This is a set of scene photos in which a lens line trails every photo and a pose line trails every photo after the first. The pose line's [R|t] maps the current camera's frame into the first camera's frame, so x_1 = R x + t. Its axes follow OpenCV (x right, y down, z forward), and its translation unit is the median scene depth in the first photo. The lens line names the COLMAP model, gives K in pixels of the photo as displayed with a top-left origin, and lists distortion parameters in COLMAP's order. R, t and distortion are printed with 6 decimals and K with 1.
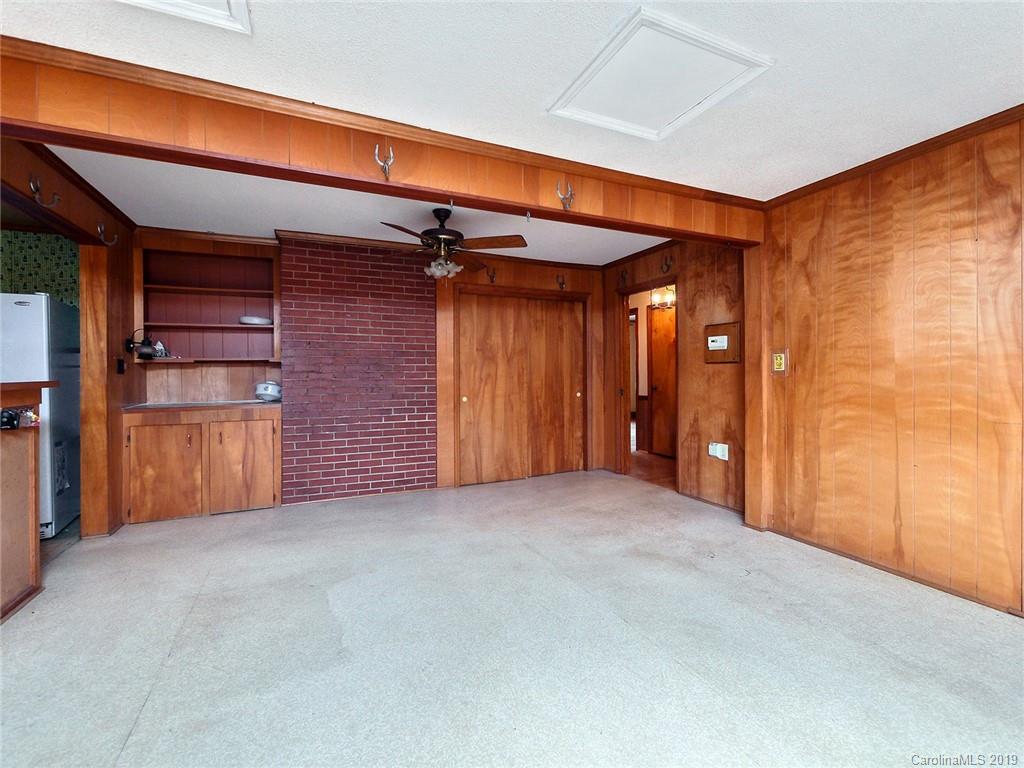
lens RADIAL K [[440.3, 0, 501.7], [0, 440.3, 371.1], [0, 0, 1]] dist [-0.011037, 0.000874]
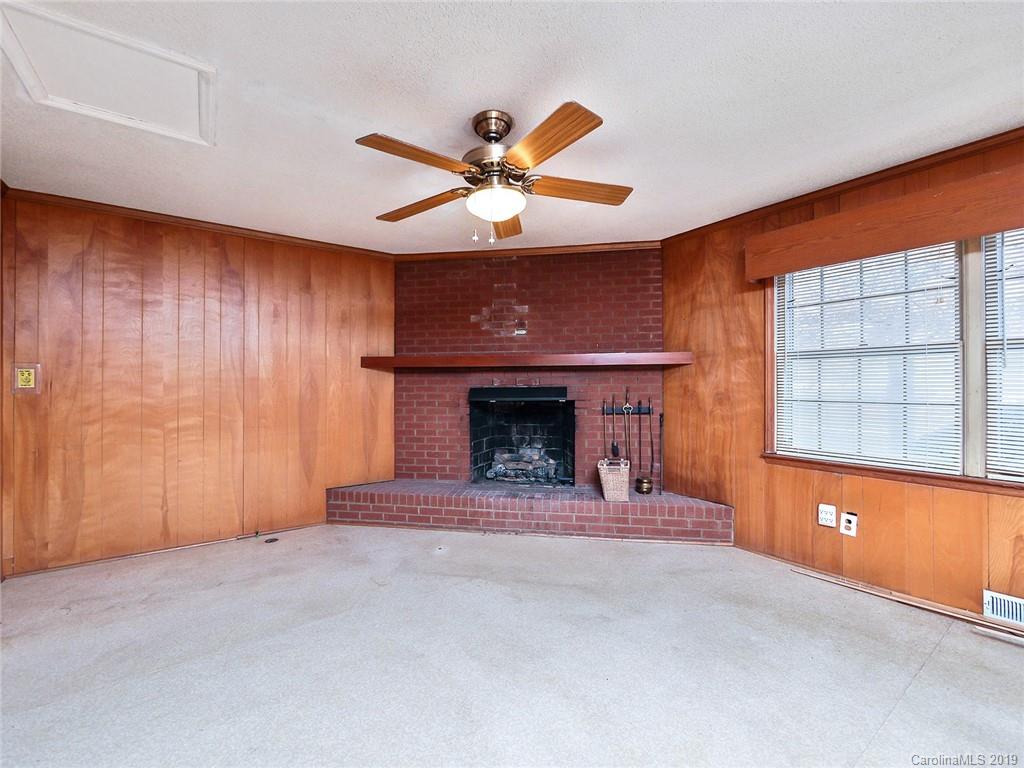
lens RADIAL K [[440.3, 0, 519.4], [0, 440.3, 384.6], [0, 0, 1]] dist [-0.011037, 0.000874]
pose [[-0.206326, 0.011599, 0.978415, -0.356779], [0.002608, 0.999933, -0.011304, 0.003750], [-0.978480, 0.000219, -0.206342, 0.177046]]
